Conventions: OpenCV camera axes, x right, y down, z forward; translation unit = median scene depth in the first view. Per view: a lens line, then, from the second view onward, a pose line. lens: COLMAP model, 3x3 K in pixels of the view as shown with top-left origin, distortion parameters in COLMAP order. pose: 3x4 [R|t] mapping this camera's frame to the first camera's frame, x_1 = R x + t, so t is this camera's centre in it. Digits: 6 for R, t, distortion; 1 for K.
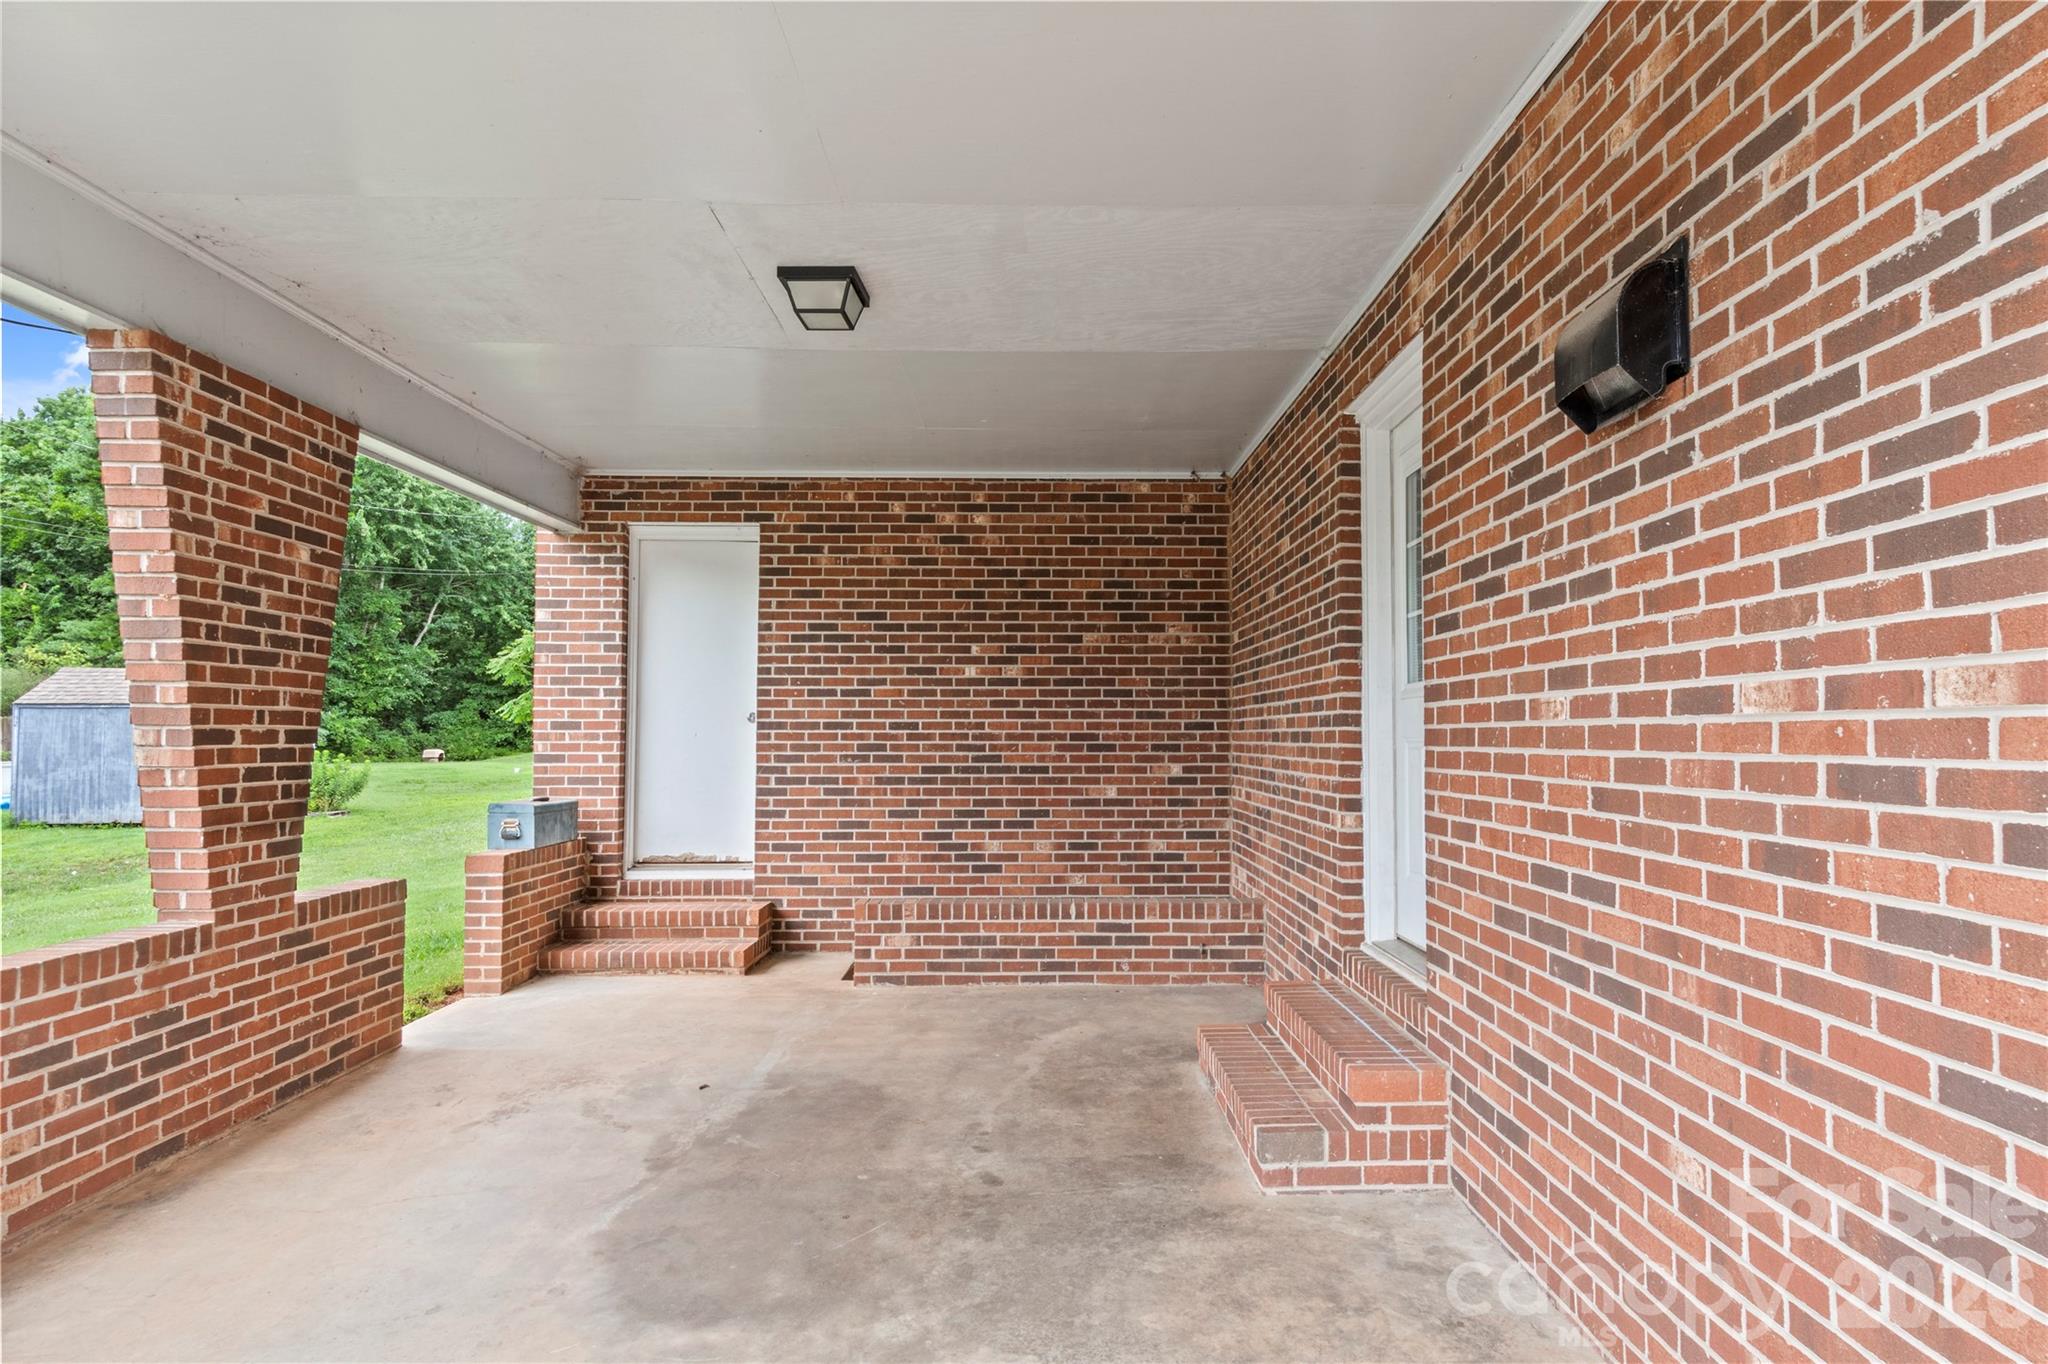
lens RADIAL K [[1076.0, 0, 1065.7], [0, 1076.0, 713.7], [0, 0, 1]] dist [0.001625, 0.000110]
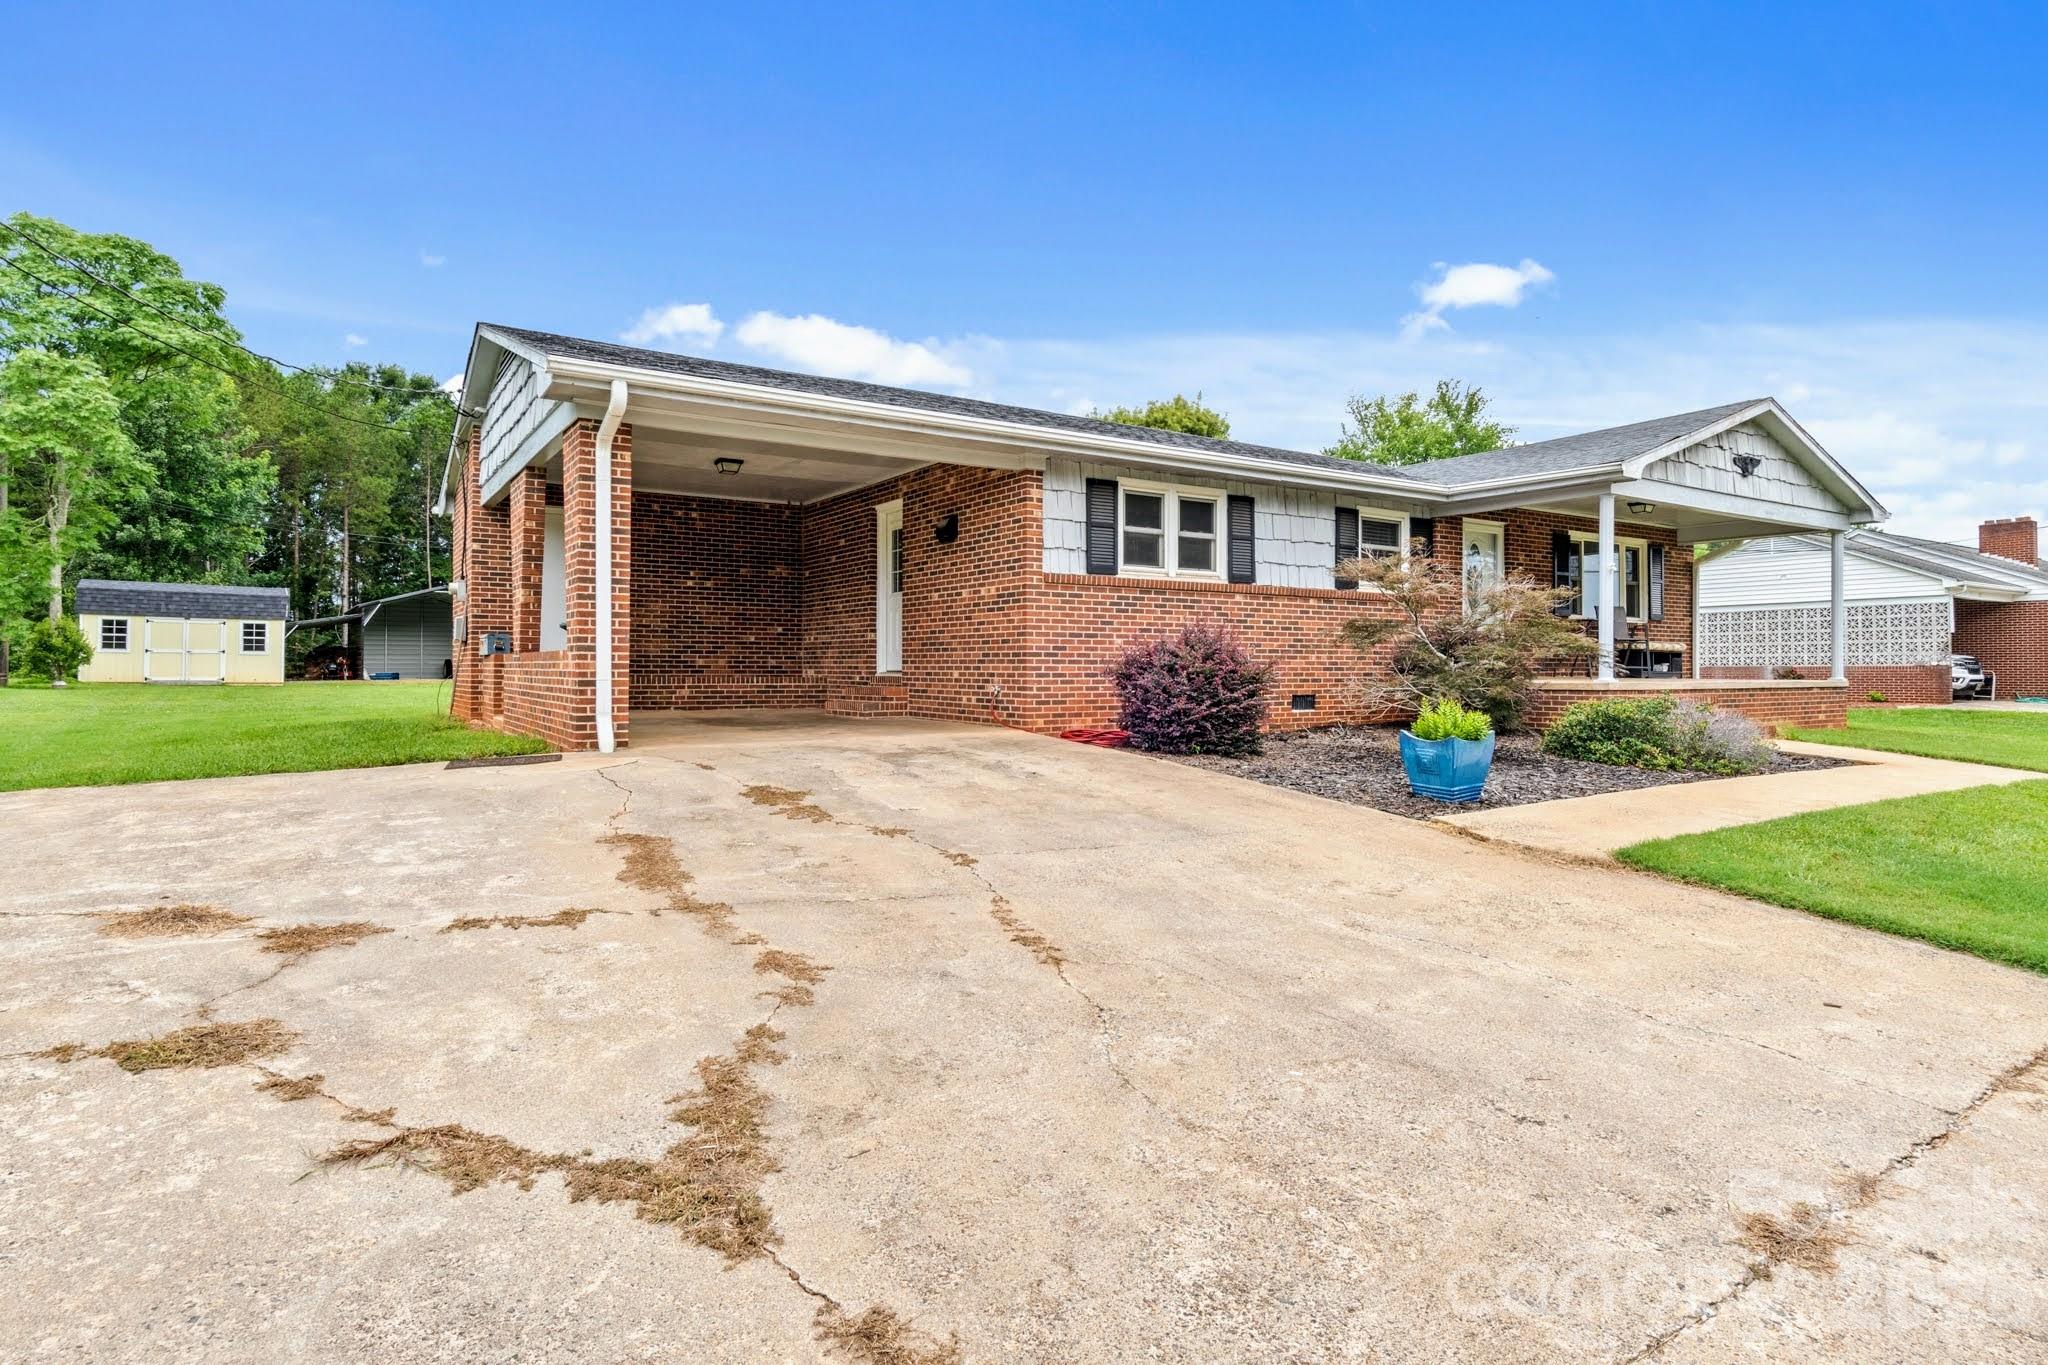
lens RADIAL K [[1107.6, 0, 1055.6], [0, 1107.6, 663.7], [0, 0, 1]] dist [-0.002439, -0.001620]
pose [[0.849038, 0.005865, 0.528299, -1.011299], [-0.015217, 0.999795, 0.013356, 0.131029], [-0.528113, -0.019379, 0.848953, -2.078042]]
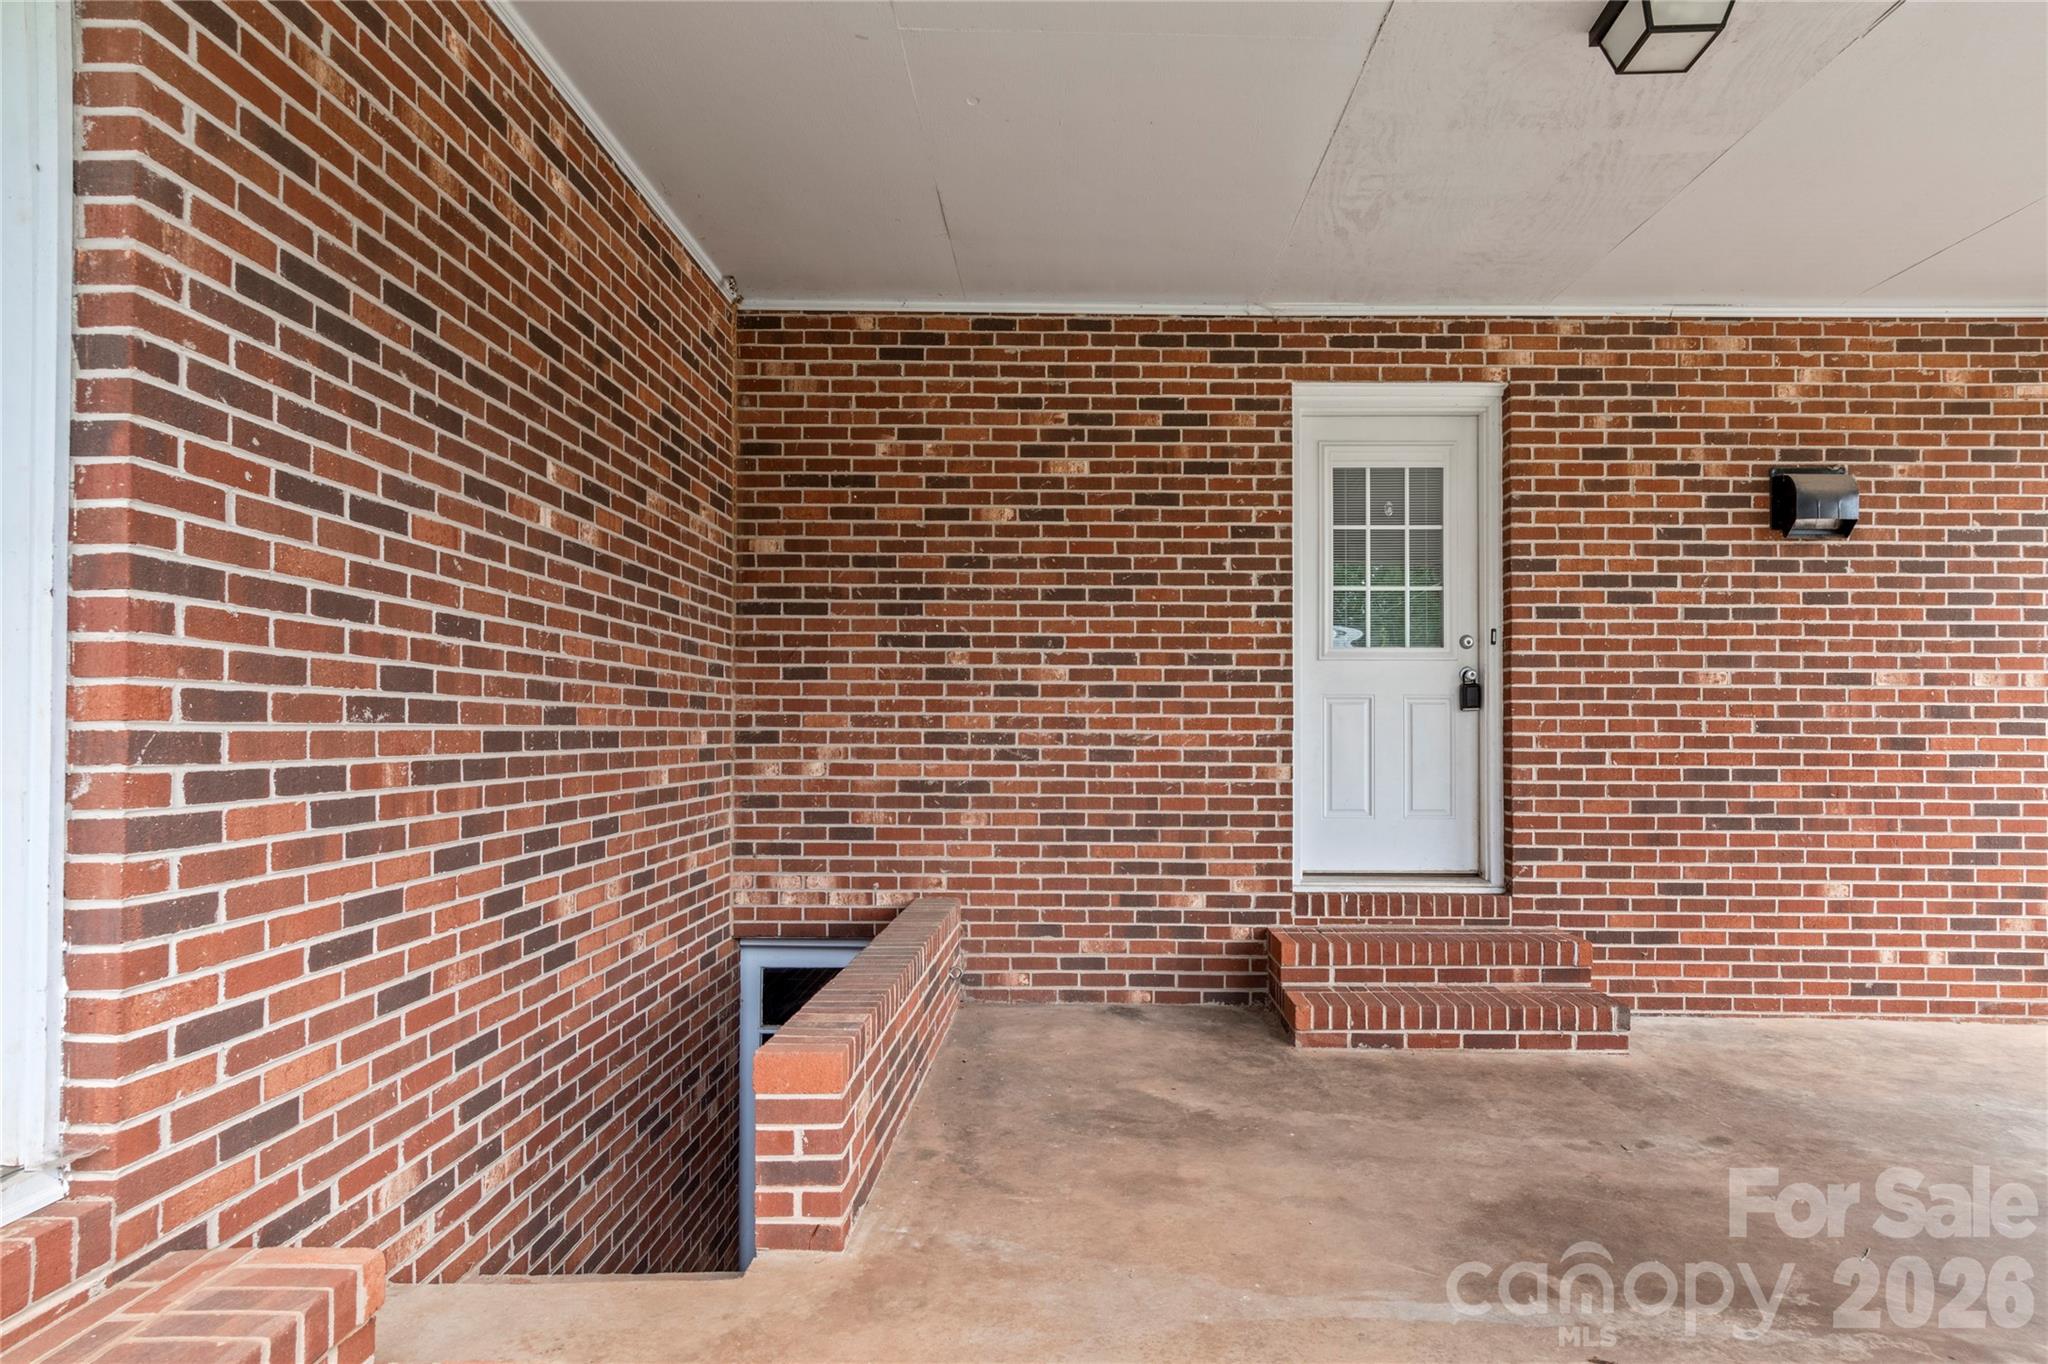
lens RADIAL K [[1076.0, 0, 1065.7], [0, 1076.0, 713.7], [0, 0, 1]] dist [0.001625, 0.000110]
pose [[0.042168, 0.014203, 0.999010, -0.803565], [-0.028007, 0.999523, -0.013028, 0.063248], [-0.998718, -0.027430, 0.042546, 1.181182]]
